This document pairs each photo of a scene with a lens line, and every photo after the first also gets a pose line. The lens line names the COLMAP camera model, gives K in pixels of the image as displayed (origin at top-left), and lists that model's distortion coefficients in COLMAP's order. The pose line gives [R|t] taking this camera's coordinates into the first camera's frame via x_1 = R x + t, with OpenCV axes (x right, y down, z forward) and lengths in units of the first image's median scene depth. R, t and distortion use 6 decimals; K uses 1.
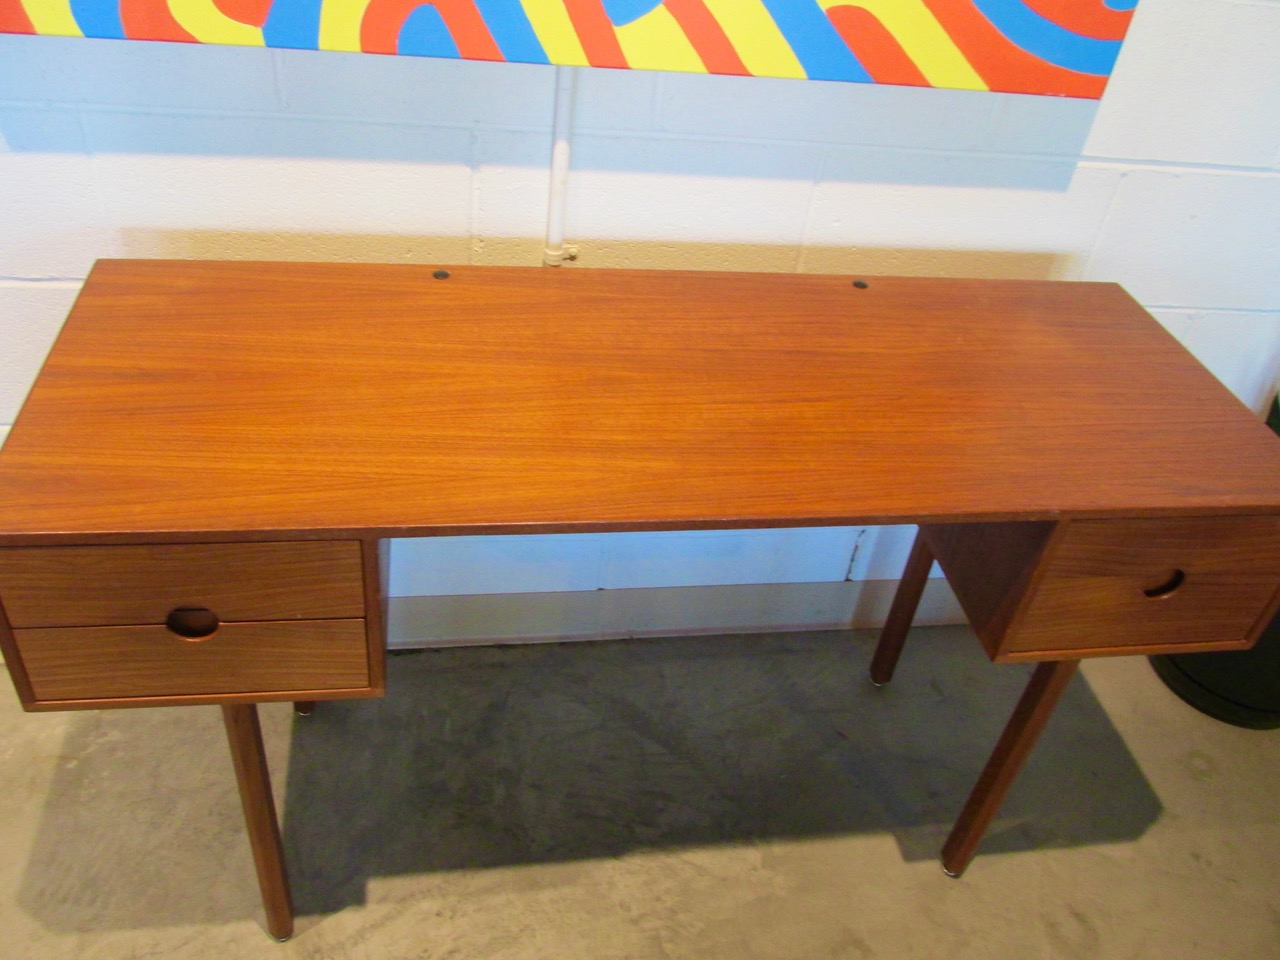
lens RADIAL K [[1038.0, 0, 642.0], [0, 1038.0, 480.9], [0, 0, 1]] dist [-0.042174, -0.001021]
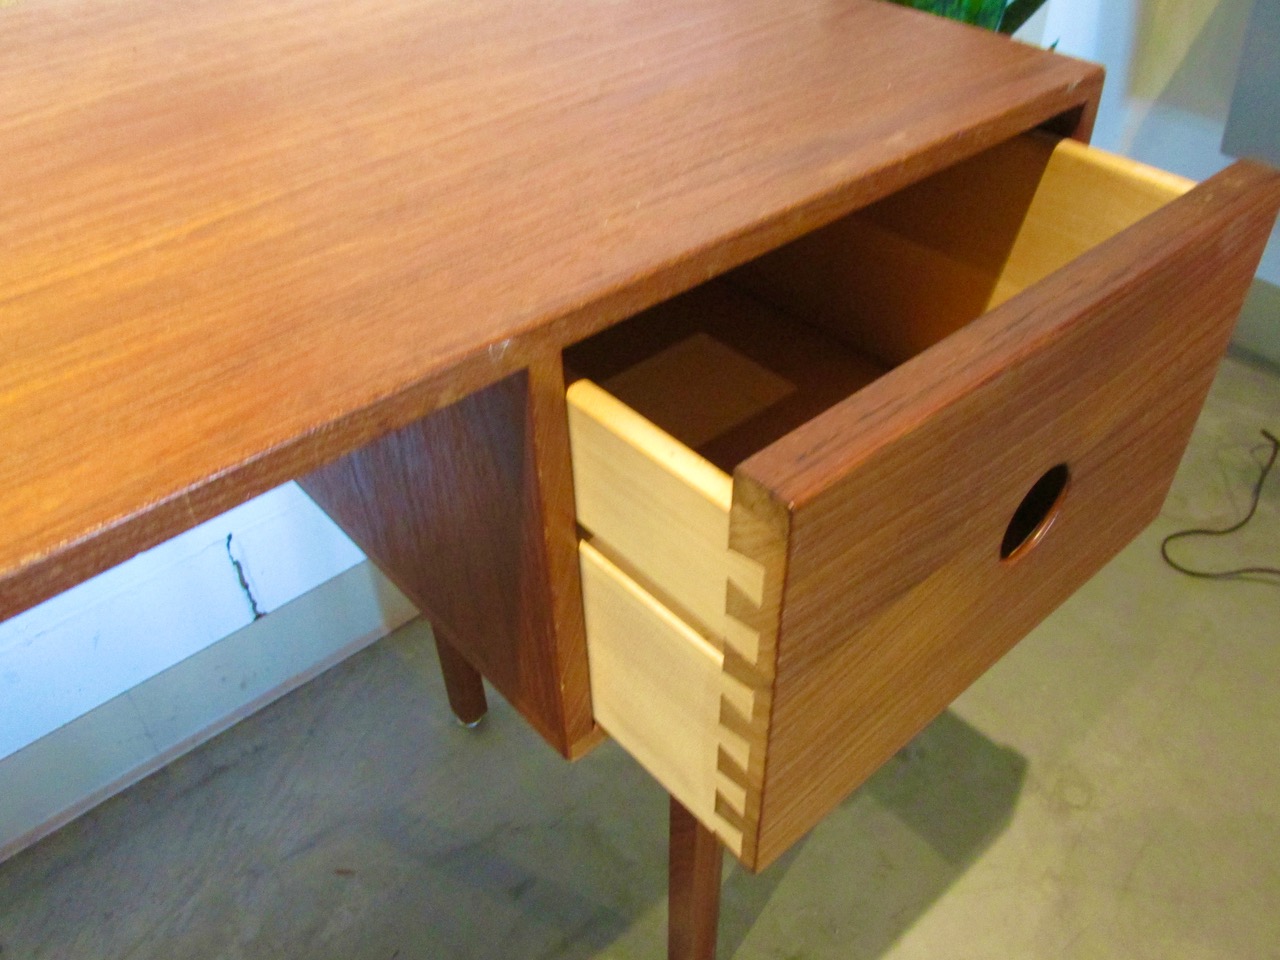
lens RADIAL K [[1038.0, 0, 640.4], [0, 1038.0, 481.4], [0, 0, 1]] dist [-0.042174, -0.001021]
pose [[0.839719, -0.435287, 0.324649, 0.303808], [0.413329, 0.900102, 0.137755, 0.038640], [-0.352180, 0.018512, 0.935749, 0.666602]]
